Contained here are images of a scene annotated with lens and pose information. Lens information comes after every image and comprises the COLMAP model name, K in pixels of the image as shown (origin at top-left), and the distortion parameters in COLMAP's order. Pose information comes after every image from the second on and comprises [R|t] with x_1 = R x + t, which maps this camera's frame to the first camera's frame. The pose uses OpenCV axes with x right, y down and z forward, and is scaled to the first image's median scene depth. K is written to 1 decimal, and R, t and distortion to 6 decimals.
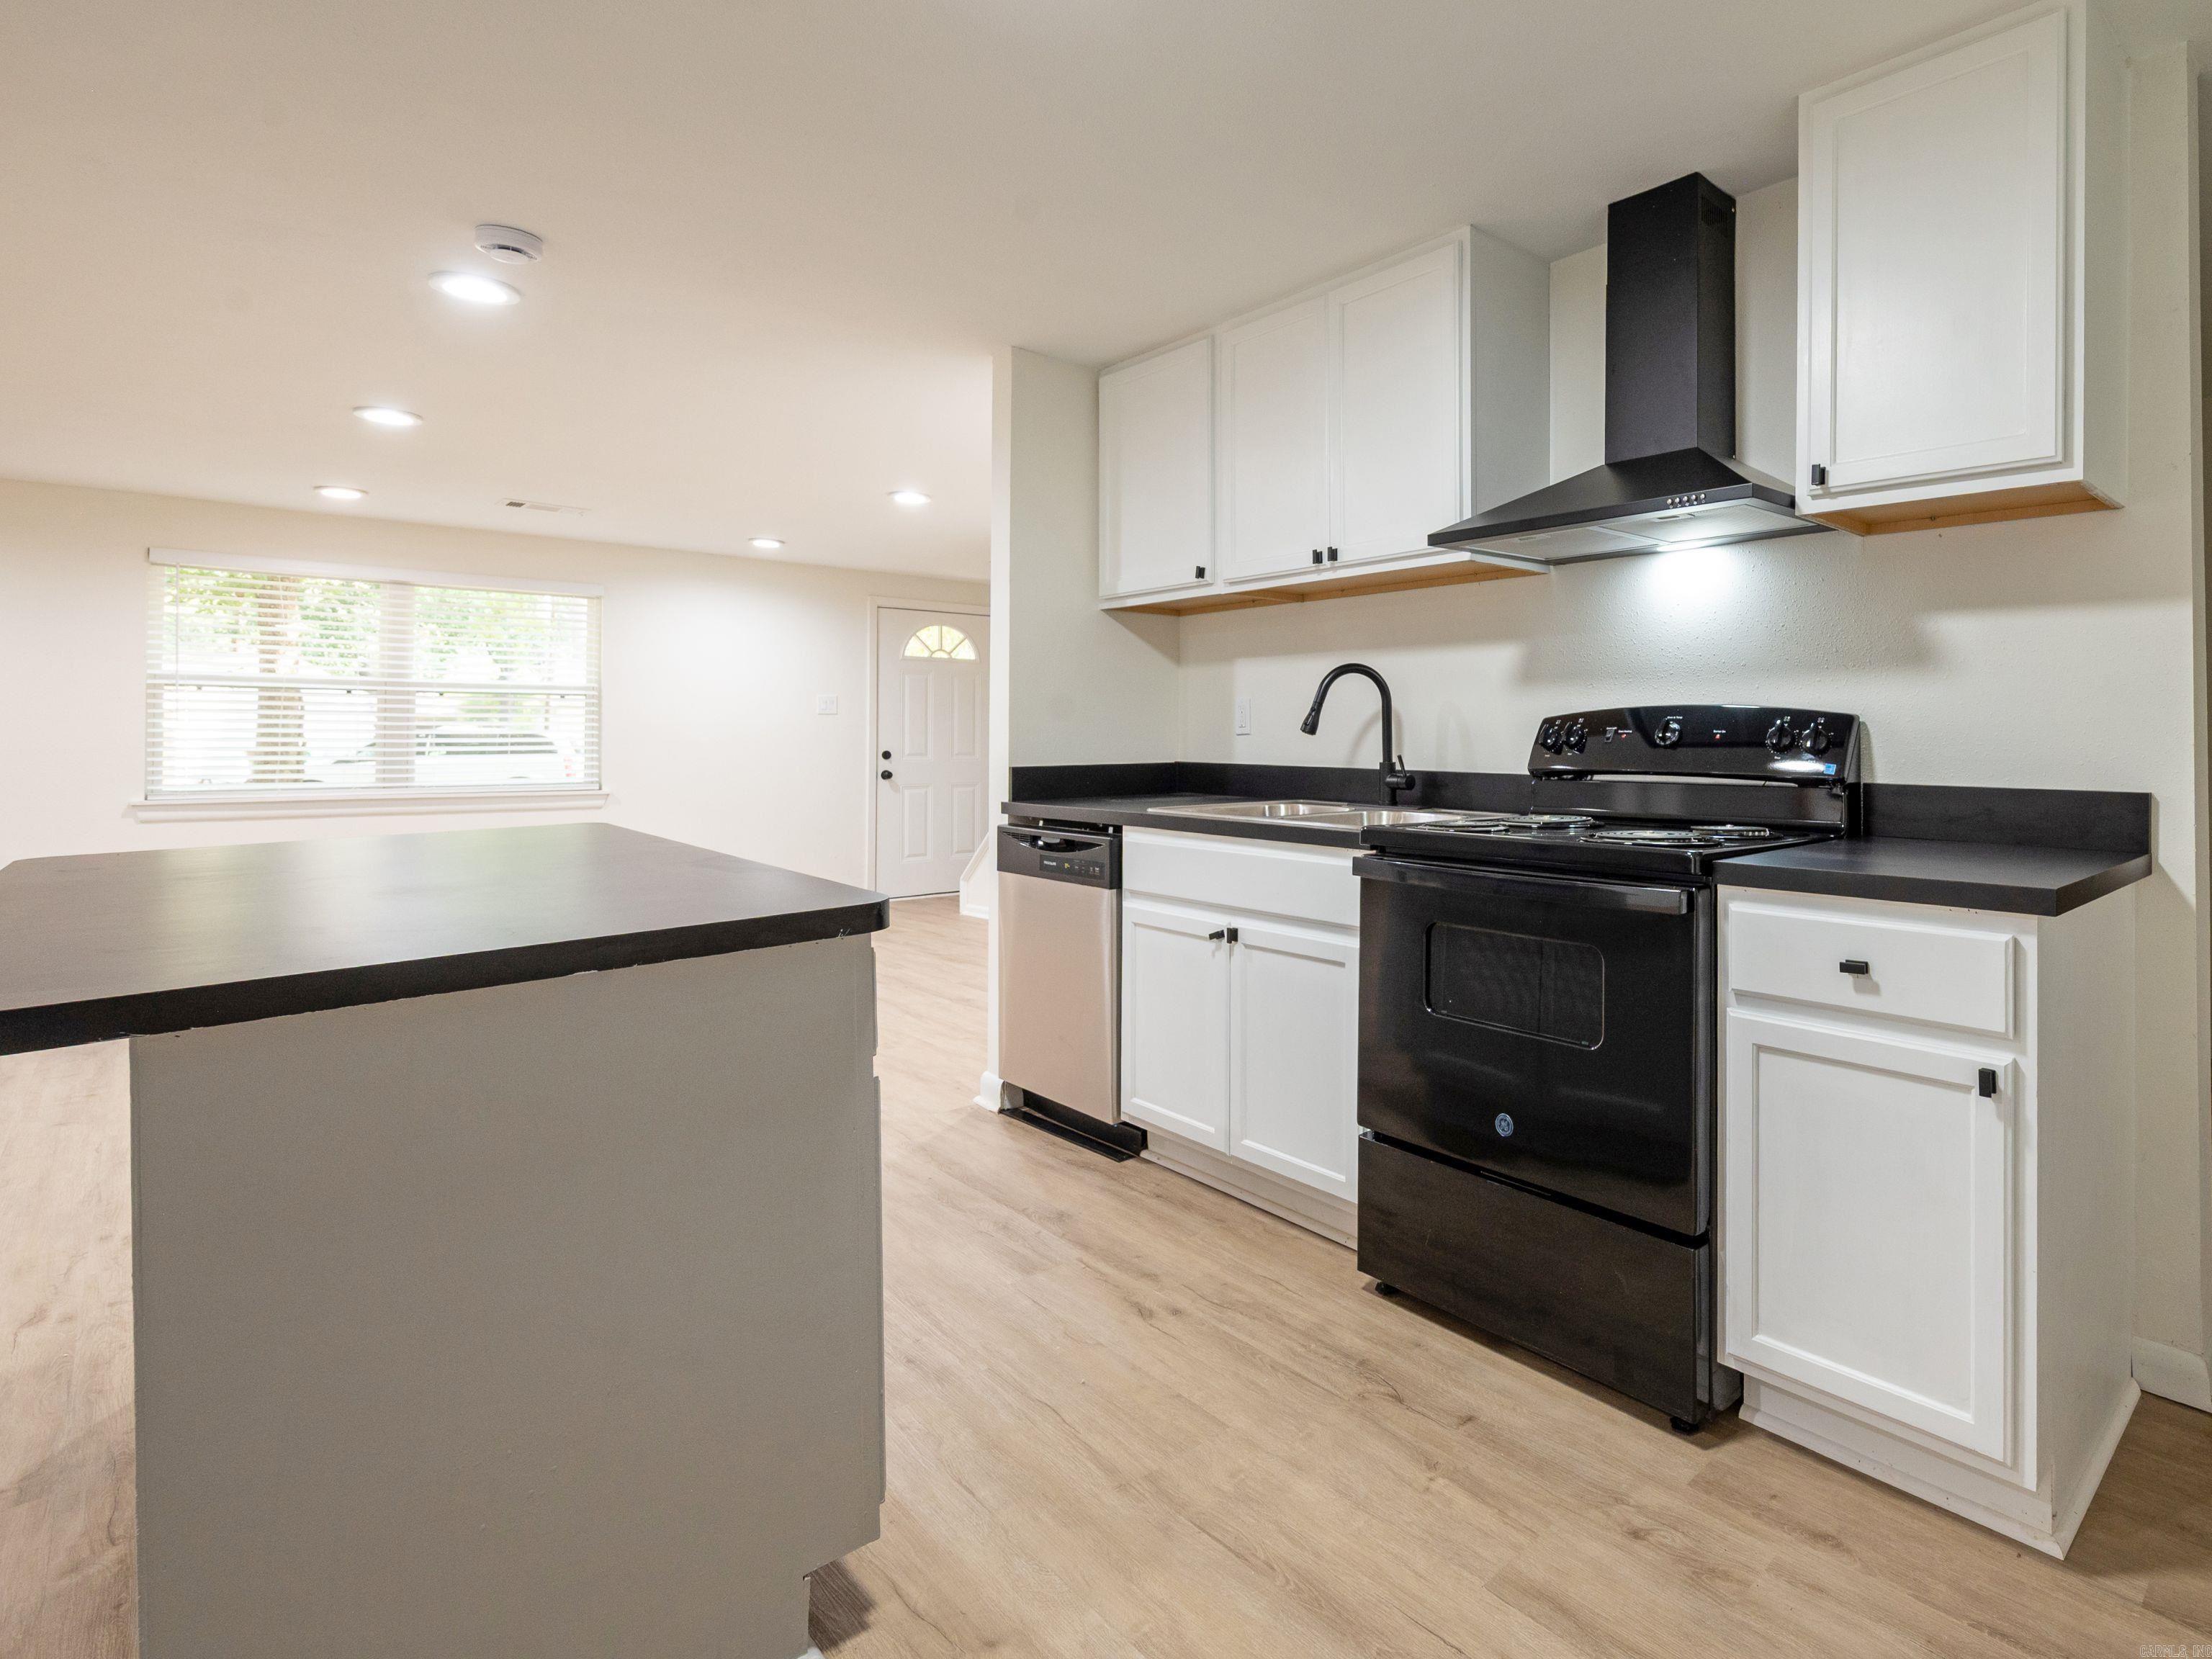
lens RADIAL K [[1118.4, 0, 1360.7], [0, 1118.4, 718.6], [0, 0, 1]] dist [0.002149, 0.000419]
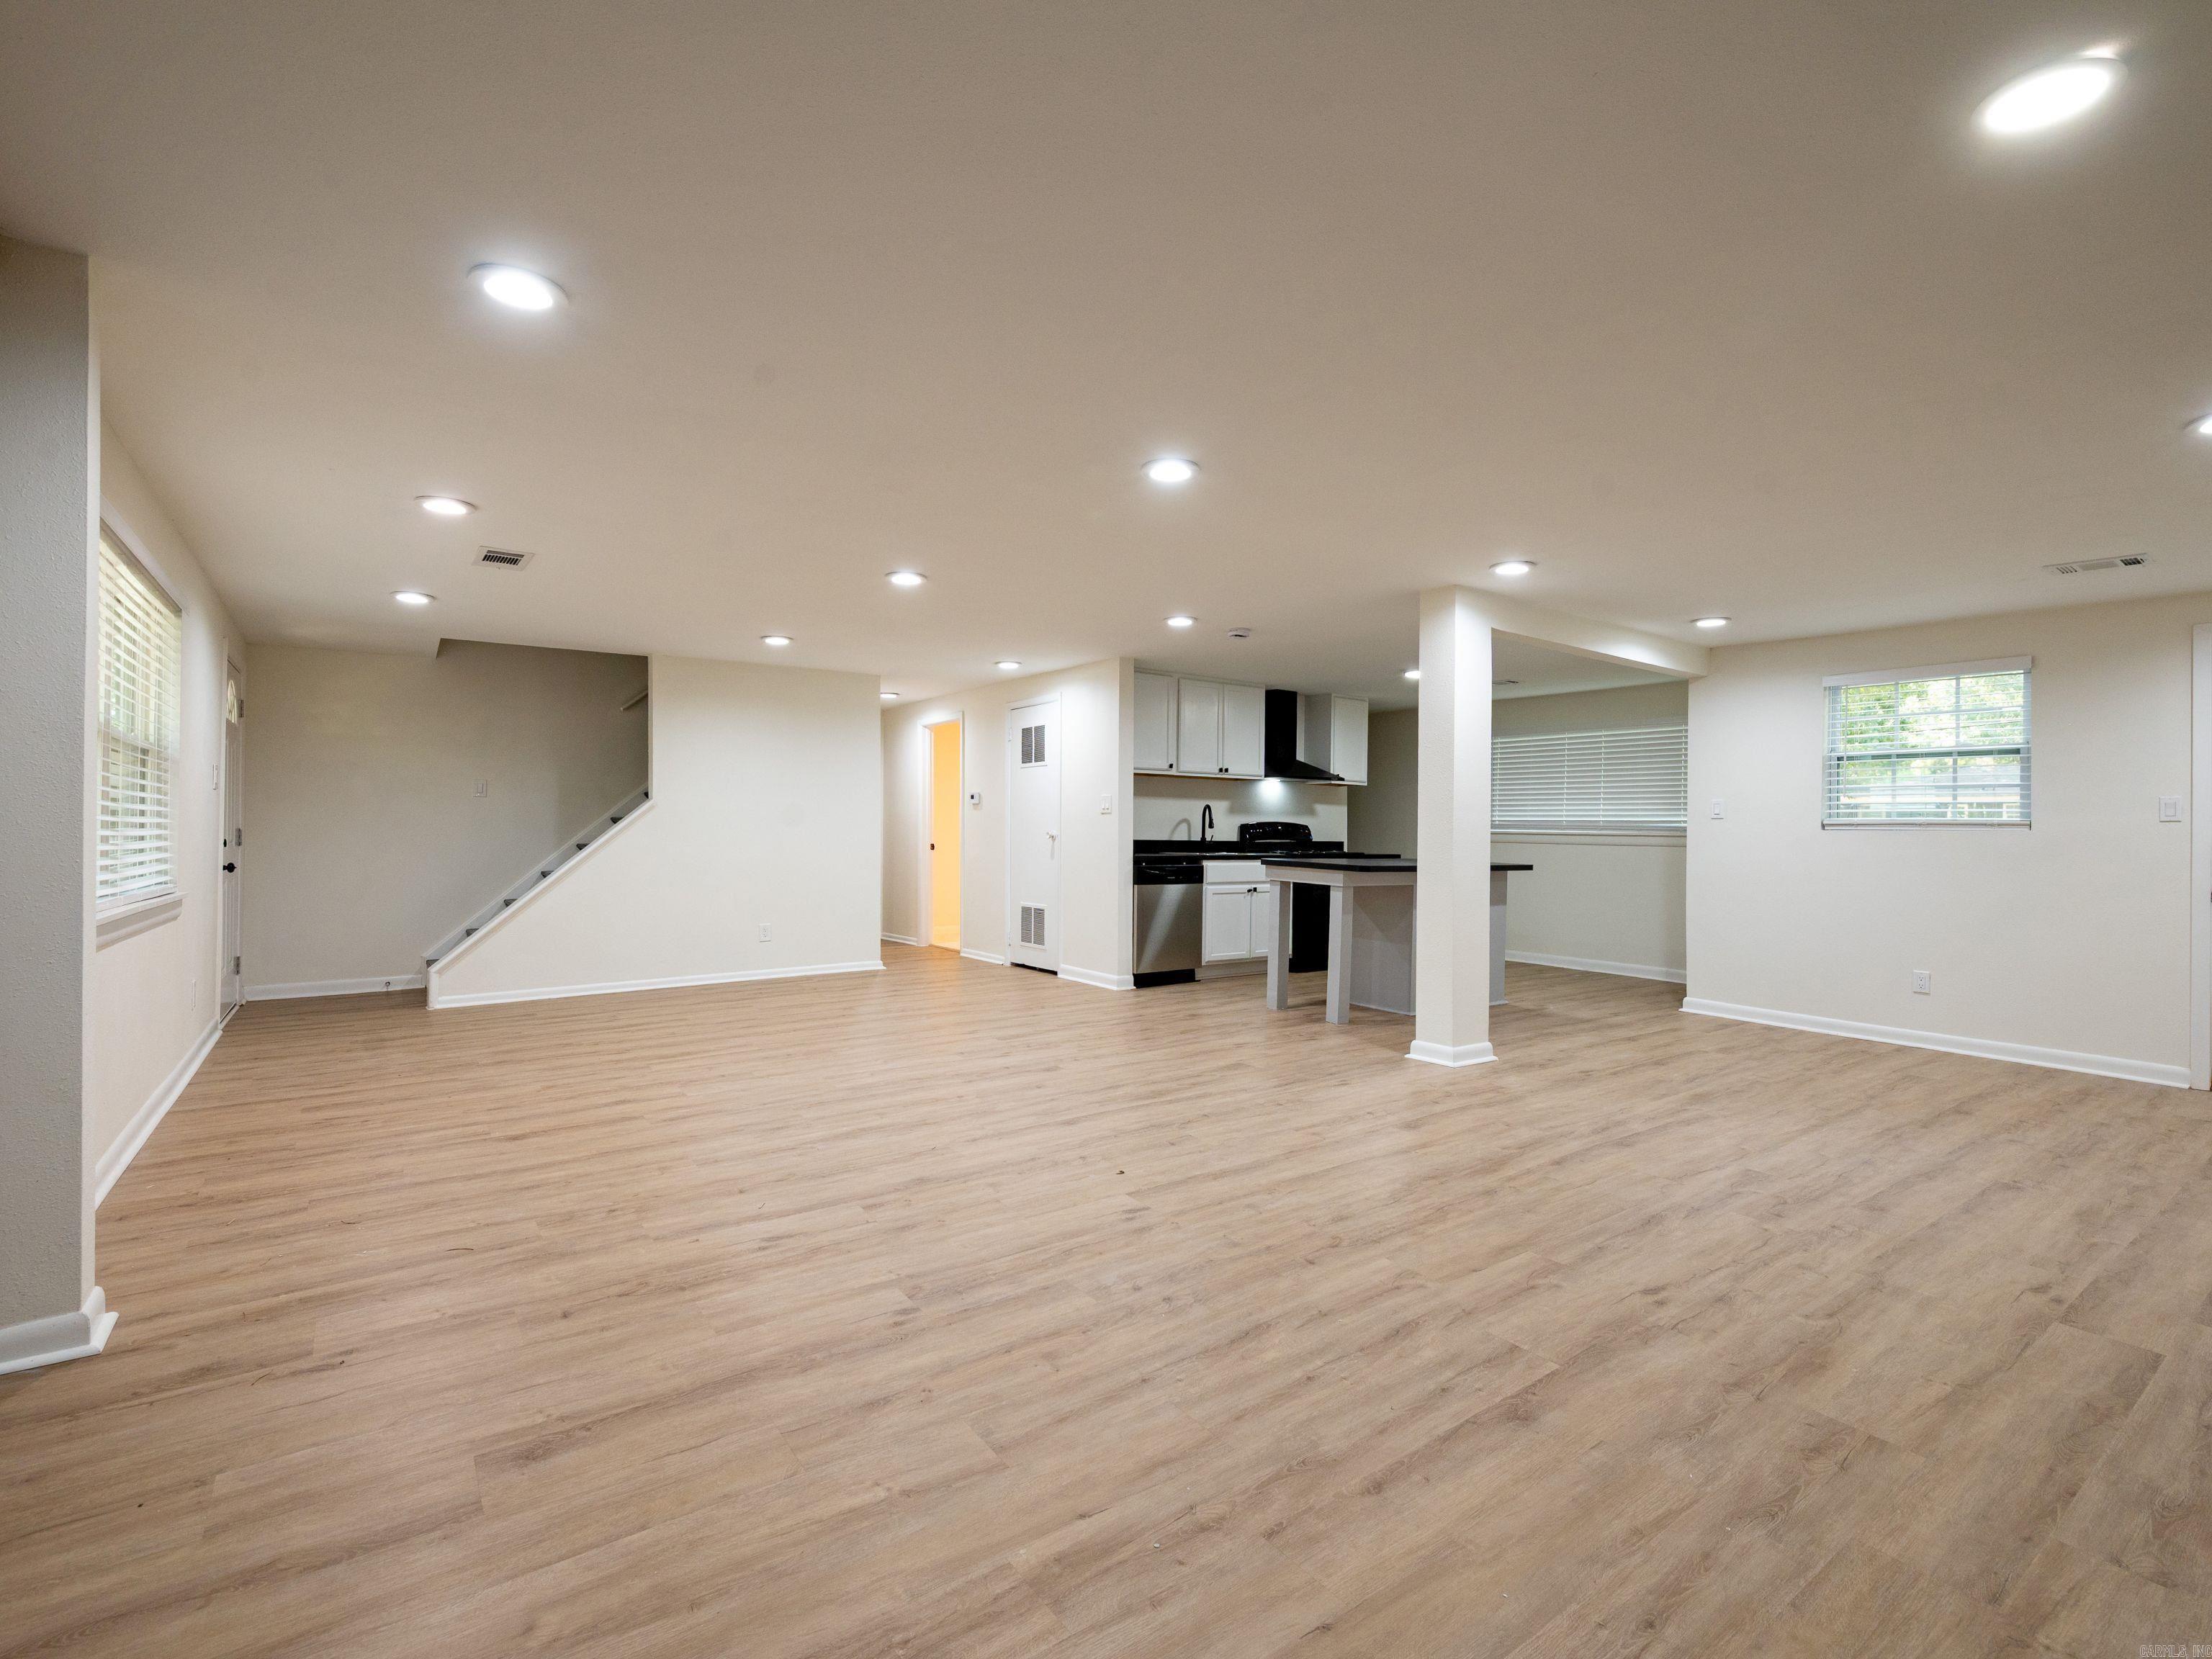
lens RADIAL K [[1000.8, 0, 1073.5], [0, 1000.8, 835.5], [0, 0, 1]] dist [0.001030, -0.000194]
pose [[0.229683, 0.000130, 0.973266, -2.781462], [-0.025281, 0.999663, 0.005832, 0.028099], [-0.972937, -0.025945, 0.229609, 0.767166]]
